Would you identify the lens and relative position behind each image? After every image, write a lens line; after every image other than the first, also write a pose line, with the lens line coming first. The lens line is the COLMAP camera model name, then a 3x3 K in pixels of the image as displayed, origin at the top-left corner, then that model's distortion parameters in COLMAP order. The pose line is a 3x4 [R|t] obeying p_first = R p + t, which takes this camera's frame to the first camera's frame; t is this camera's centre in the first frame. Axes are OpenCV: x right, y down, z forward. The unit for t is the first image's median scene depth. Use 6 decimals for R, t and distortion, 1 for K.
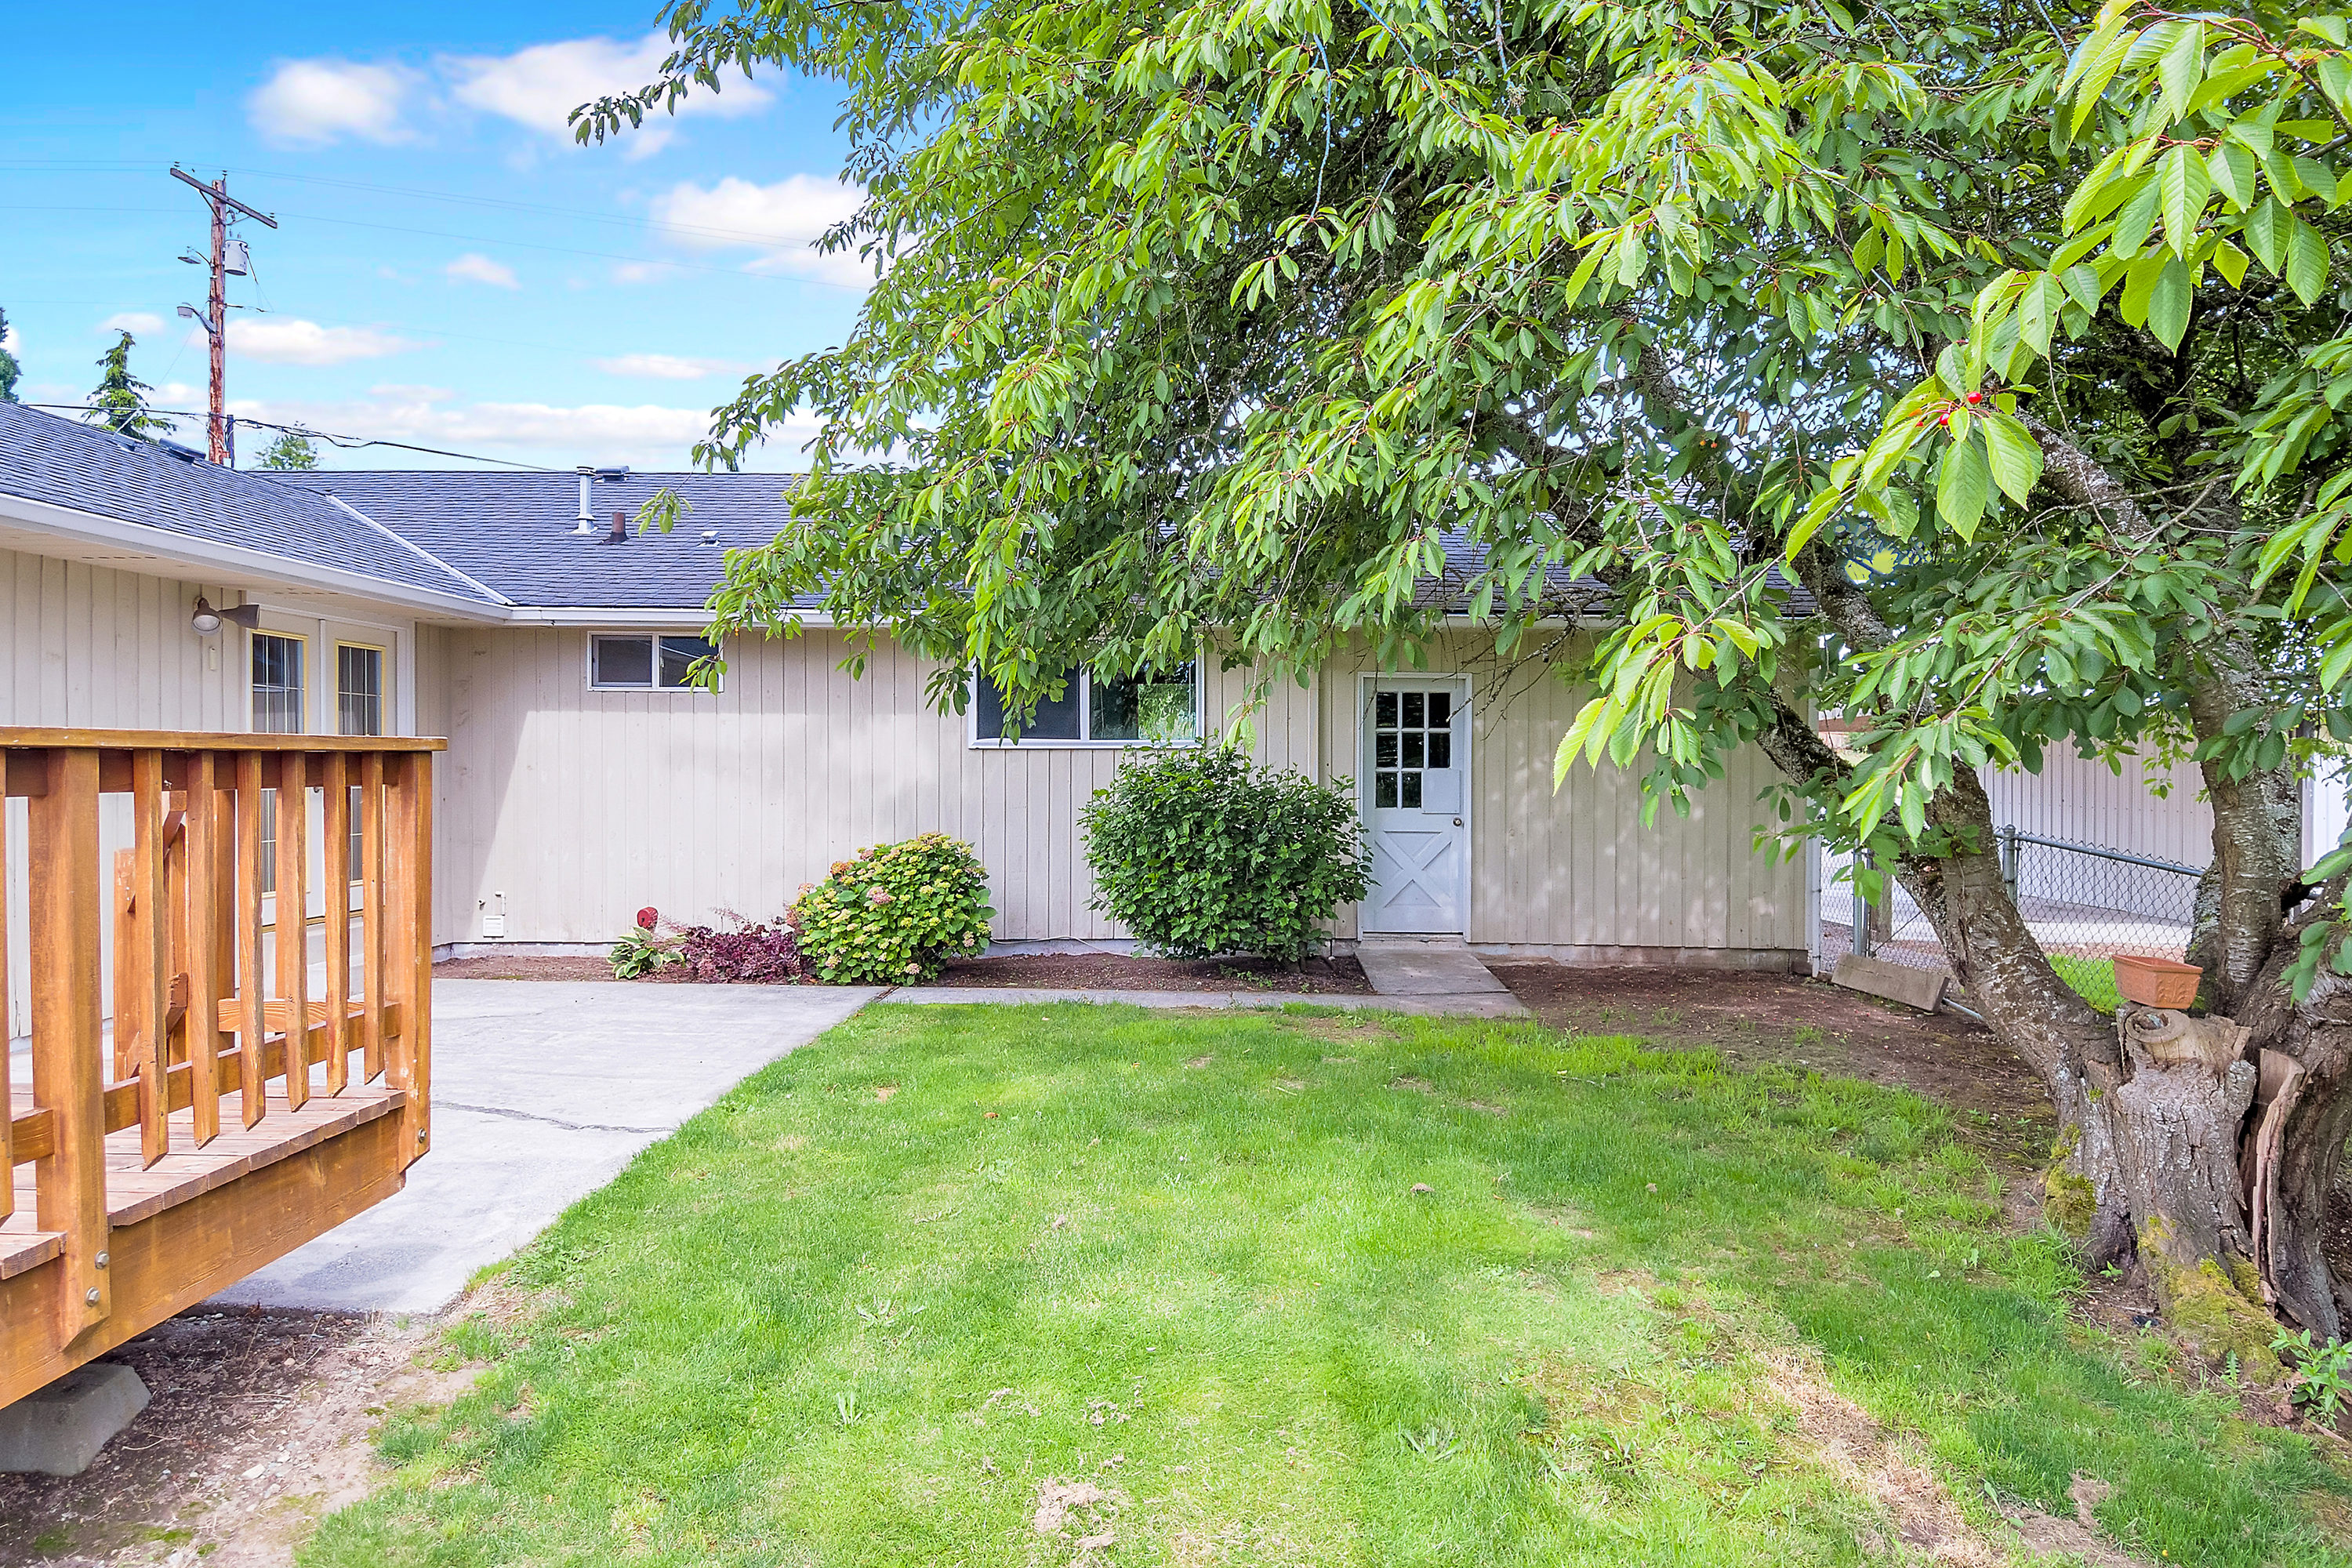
lens RADIAL K [[1550.4, 0, 1280.4], [0, 1550.4, 790.9], [0, 0, 1]] dist [0.075014, -0.090263]
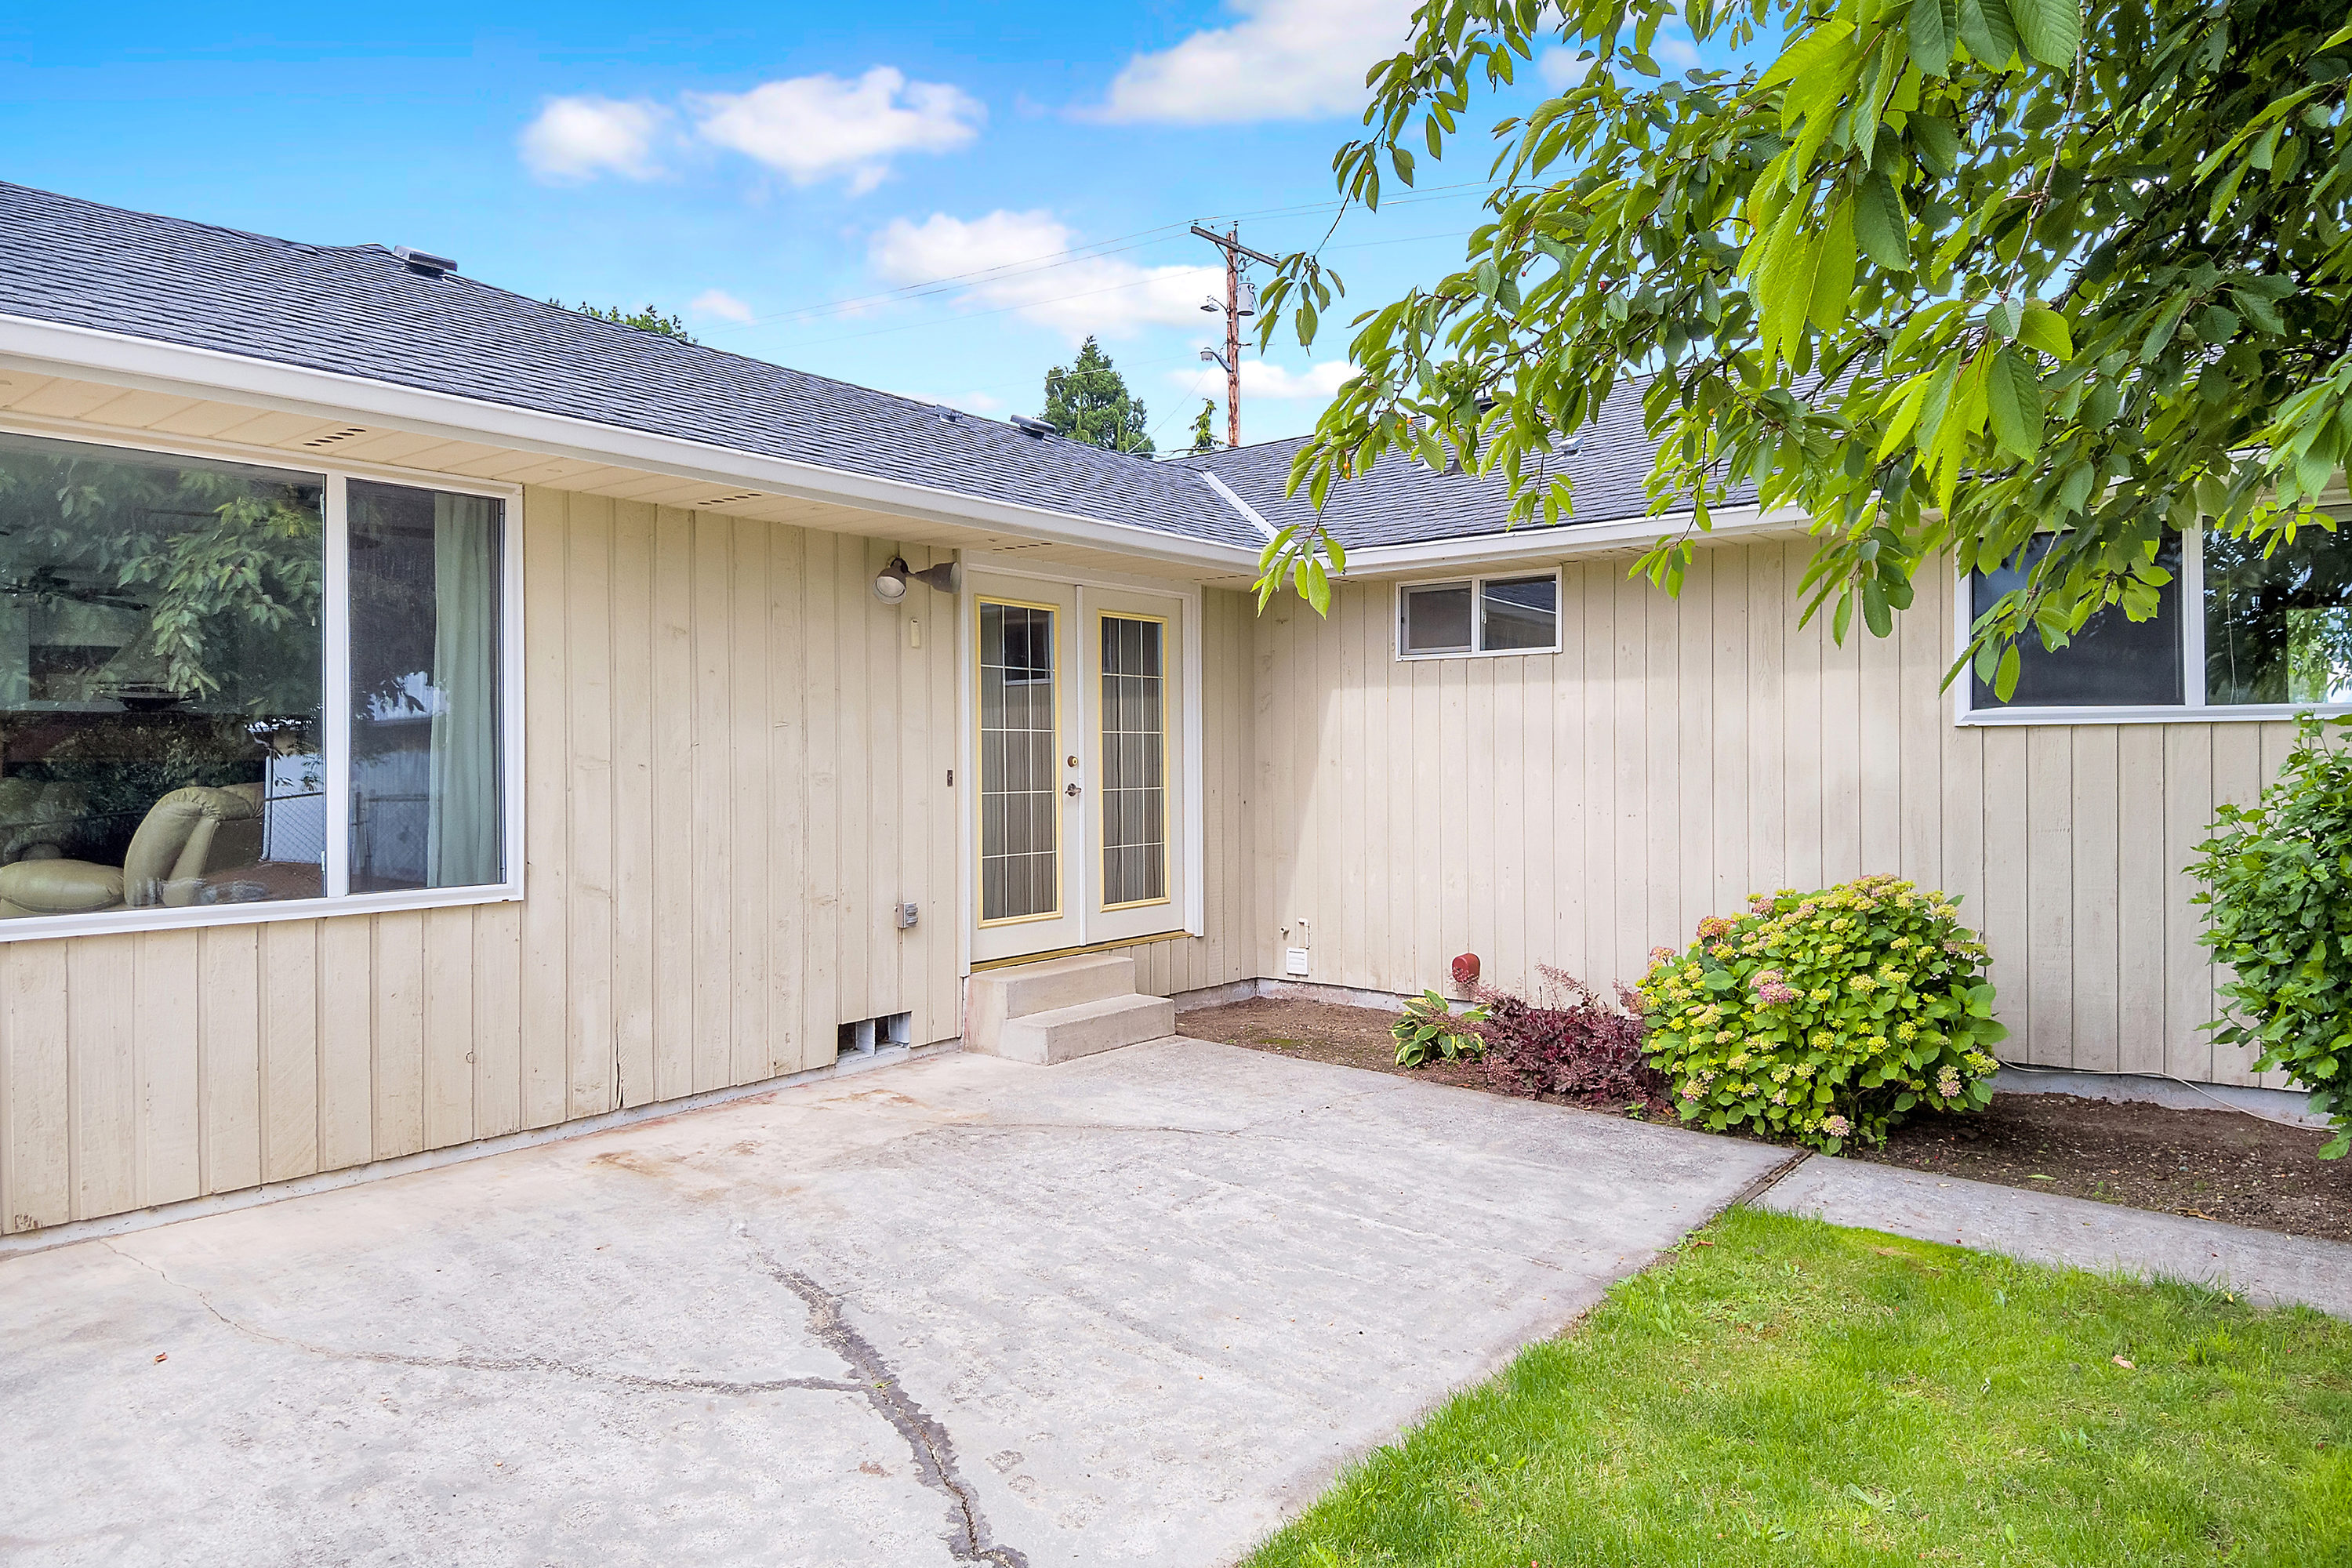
lens RADIAL K [[1550.4, 0, 1141.9], [0, 1550.4, 755.0], [0, 0, 1]] dist [0.075014, -0.090263]
pose [[0.769235, -0.005511, -0.638942, -0.067843], [-0.003936, 0.999903, -0.013363, -0.009327], [0.638954, 0.012794, 0.769139, 0.408249]]
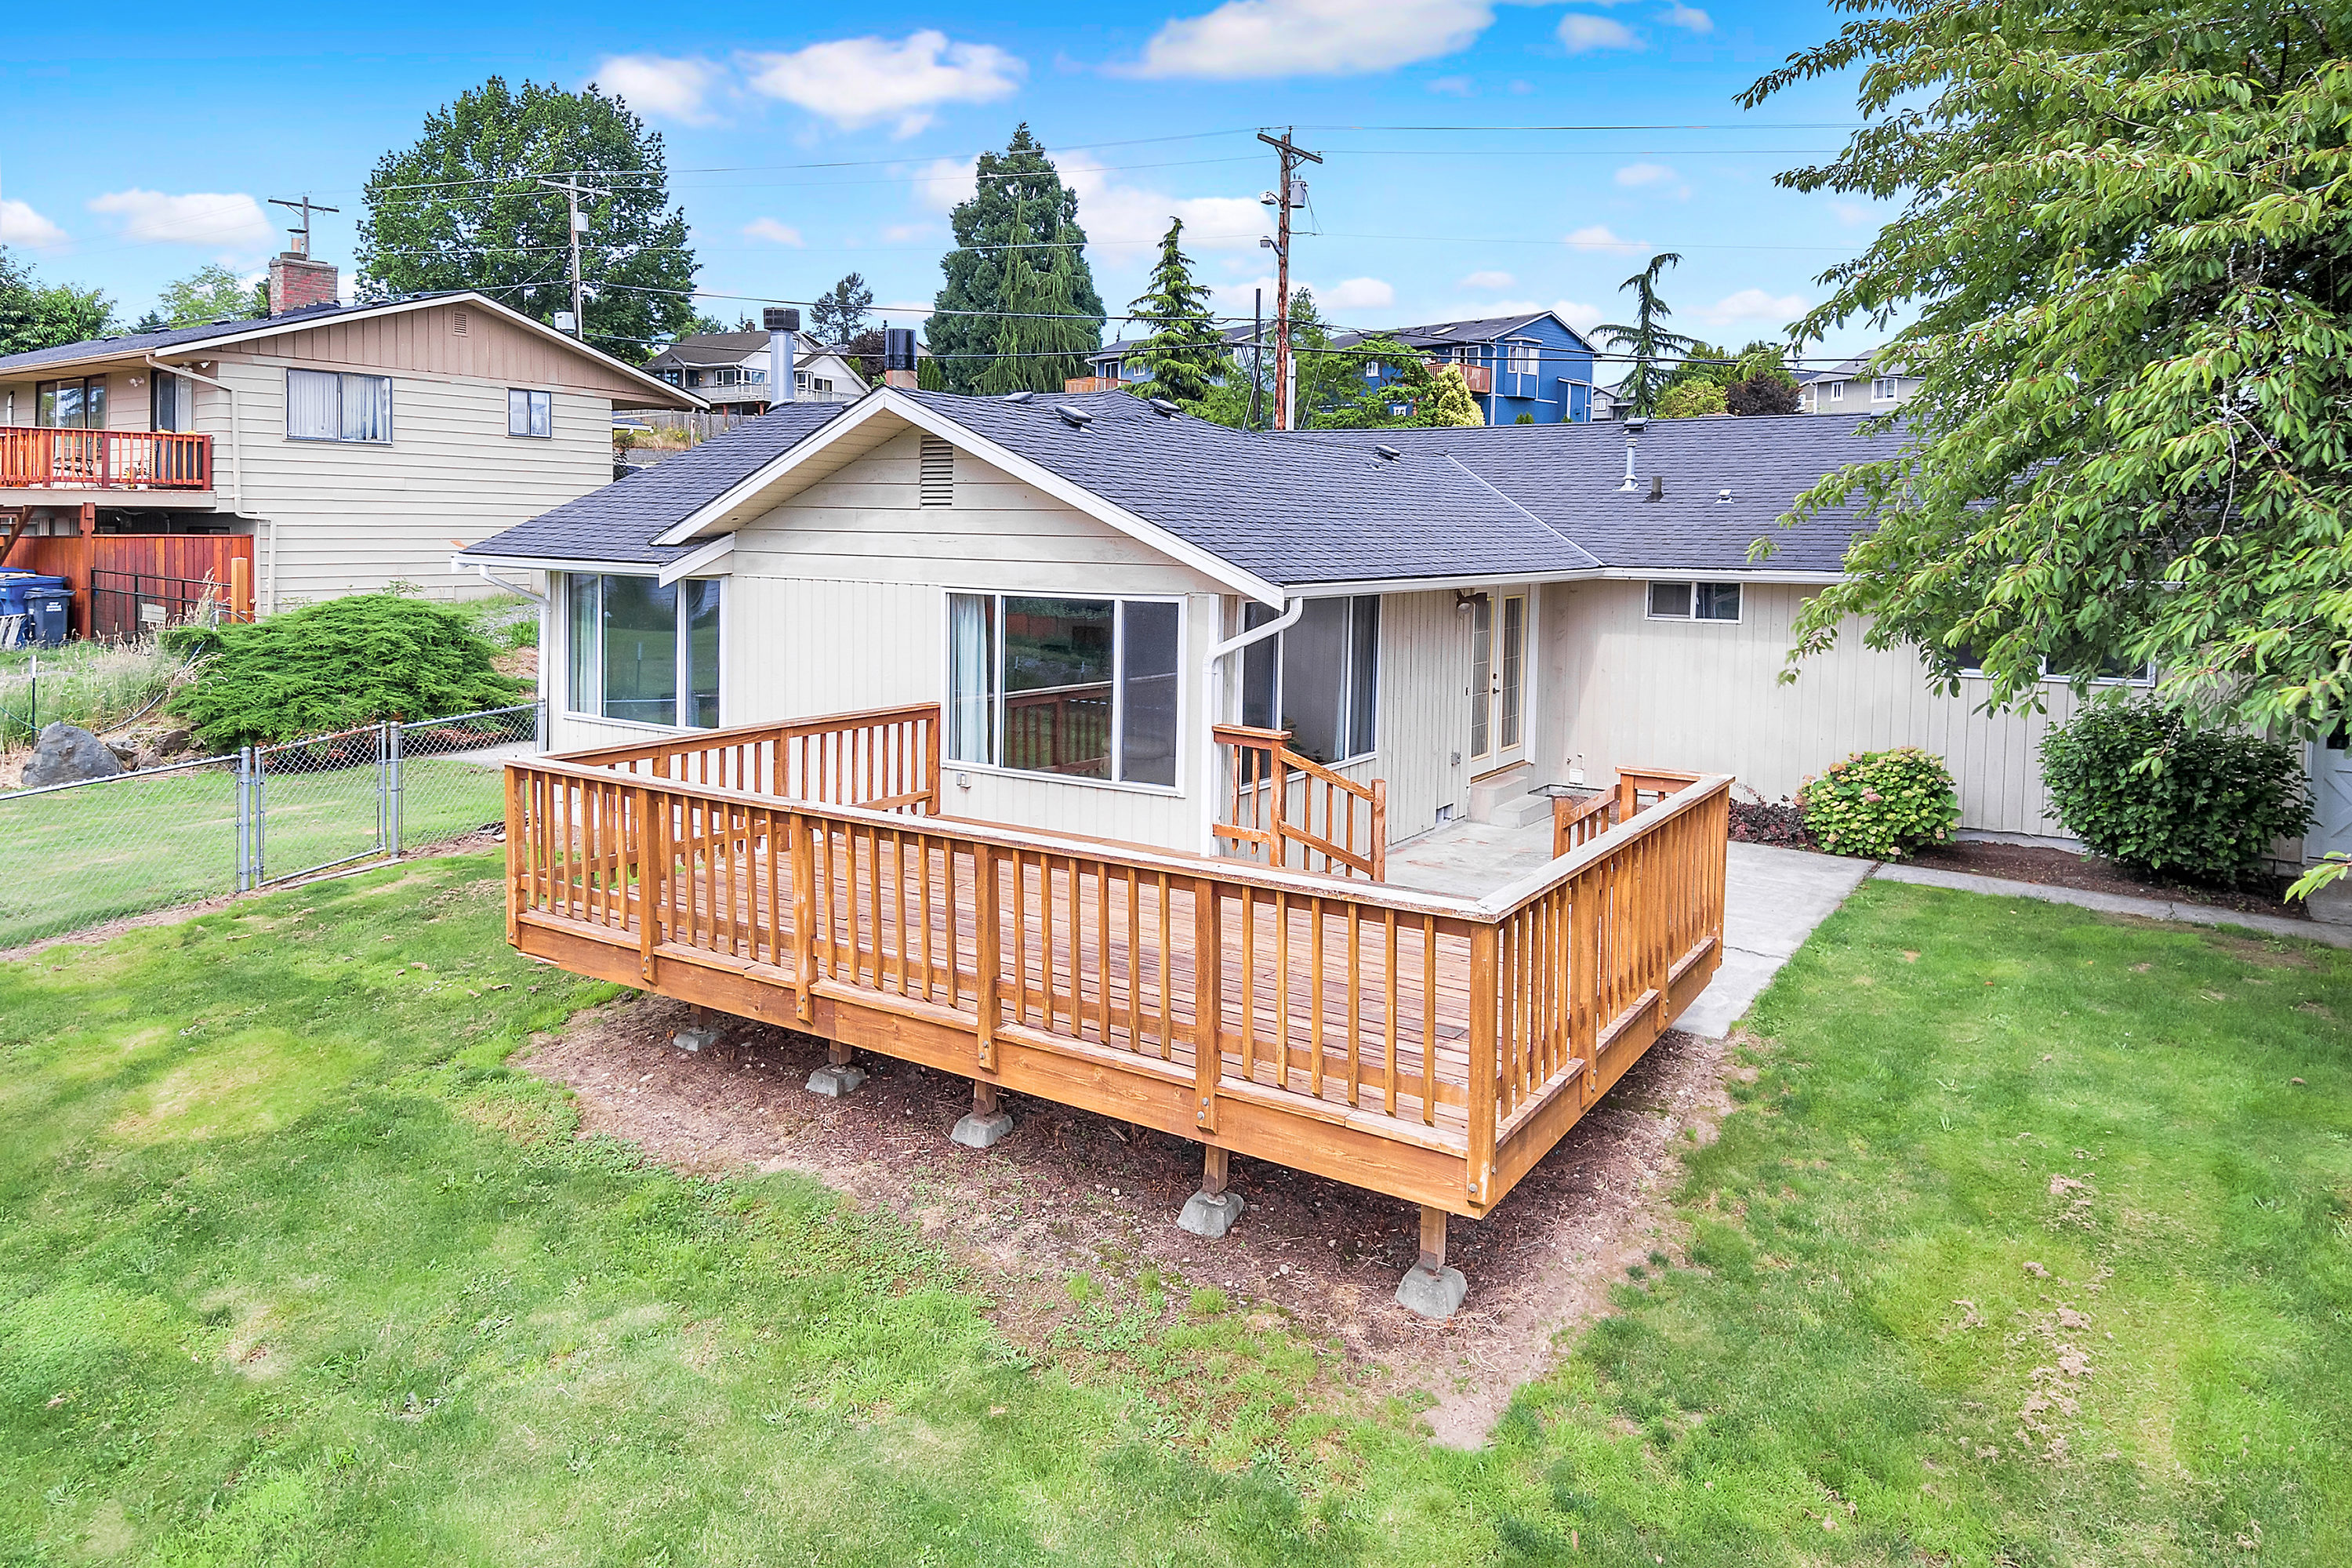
lens RADIAL K [[1550.4, 0, 1184.0], [0, 1550.4, 640.9], [0, 0, 1]] dist [0.075014, -0.090263]
pose [[0.825116, 0.046870, -0.563016, 0.016615], [-0.020672, 0.998390, 0.052819, -0.130085], [0.564586, -0.031943, 0.824756, -0.486553]]
